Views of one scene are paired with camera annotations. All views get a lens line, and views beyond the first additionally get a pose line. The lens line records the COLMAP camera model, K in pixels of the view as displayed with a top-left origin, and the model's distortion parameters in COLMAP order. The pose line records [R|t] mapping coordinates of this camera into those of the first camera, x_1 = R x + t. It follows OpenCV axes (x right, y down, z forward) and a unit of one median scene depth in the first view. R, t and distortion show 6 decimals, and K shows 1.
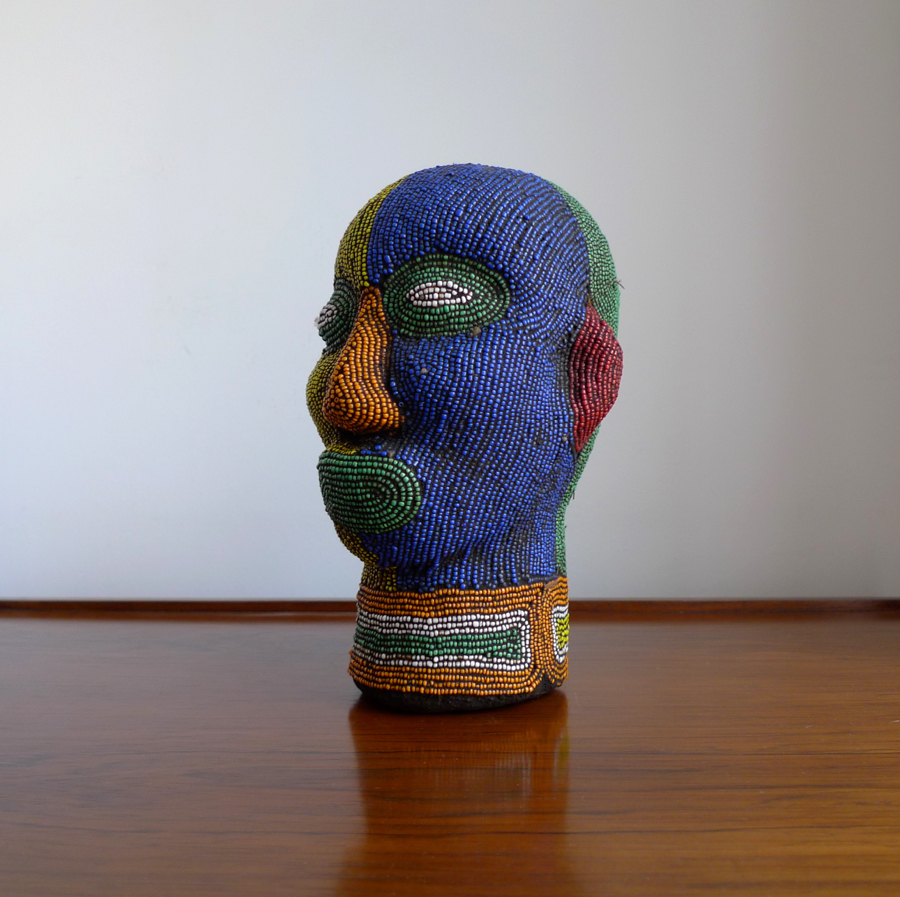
lens RADIAL K [[882.5, 0, 450.0], [0, 882.5, 448.5], [0, 0, 1]] dist [-0.007189, -0.000661]
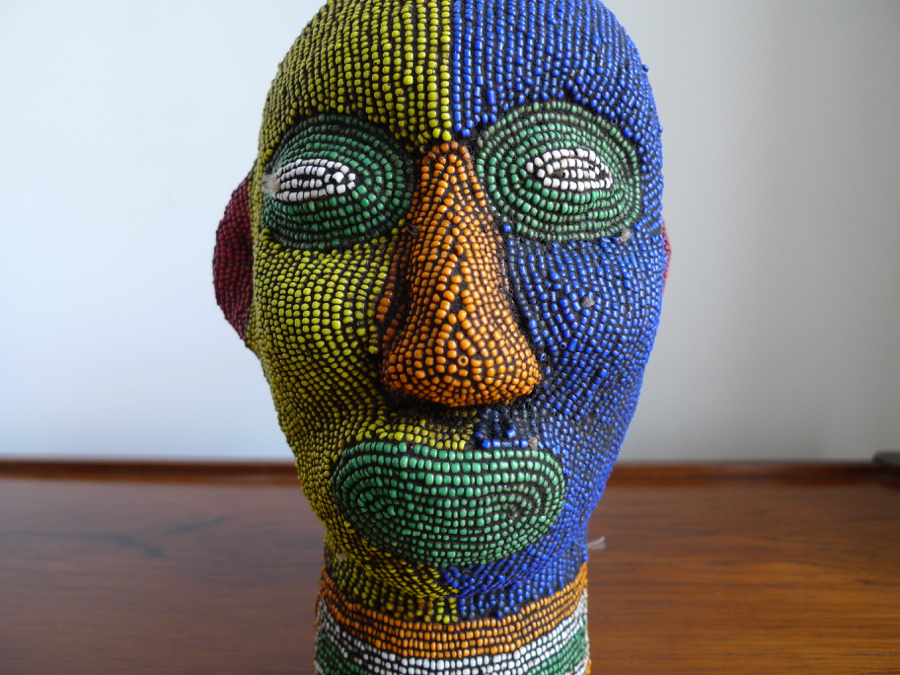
lens RADIAL K [[647.7, 0, 450.0], [0, 647.7, 337.5], [0, 0, 1]] dist [-0.006547, -0.084850]
pose [[0.798122, -0.068284, 0.598614, -0.355651], [-0.009310, 0.992040, 0.125576, -0.114134], [-0.602424, -0.105798, 0.791133, 0.678311]]
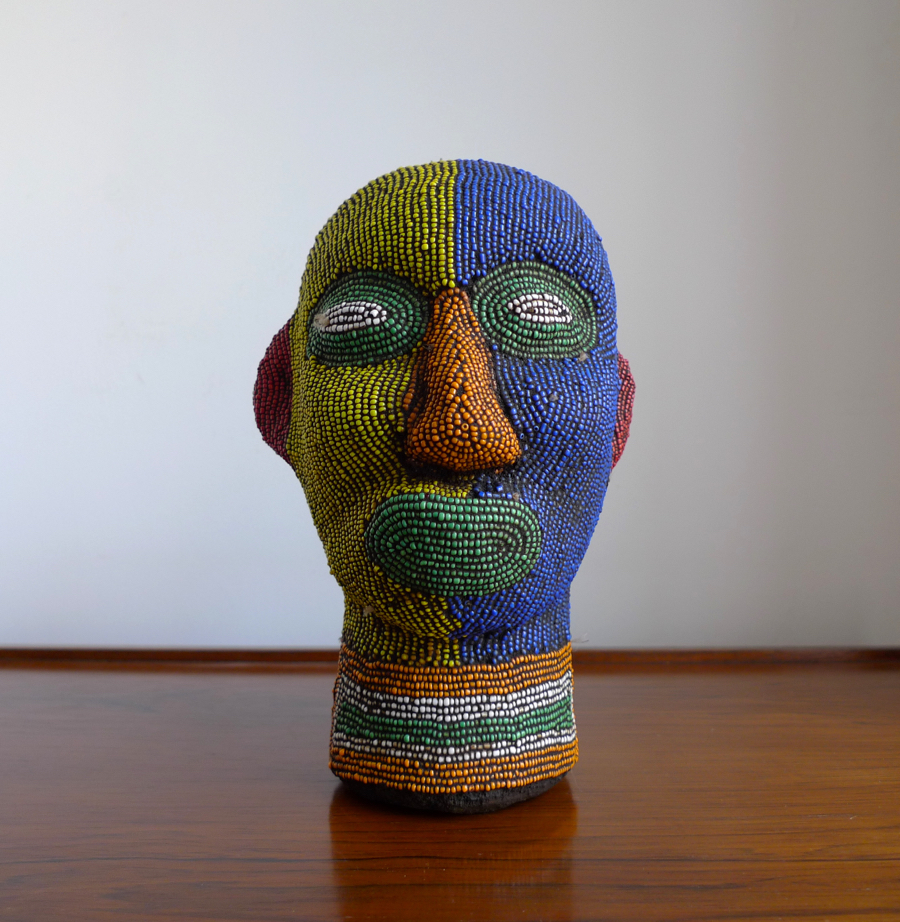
lens RADIAL K [[868.0, 0, 437.1], [0, 868.0, 454.4], [0, 0, 1]] dist [0.023072, 0.009436]
pose [[0.795088, 0.028898, 0.605805, -0.594057], [-0.007019, 0.999236, -0.038454, -0.001165], [-0.606453, 0.026322, 0.794683, 0.394376]]
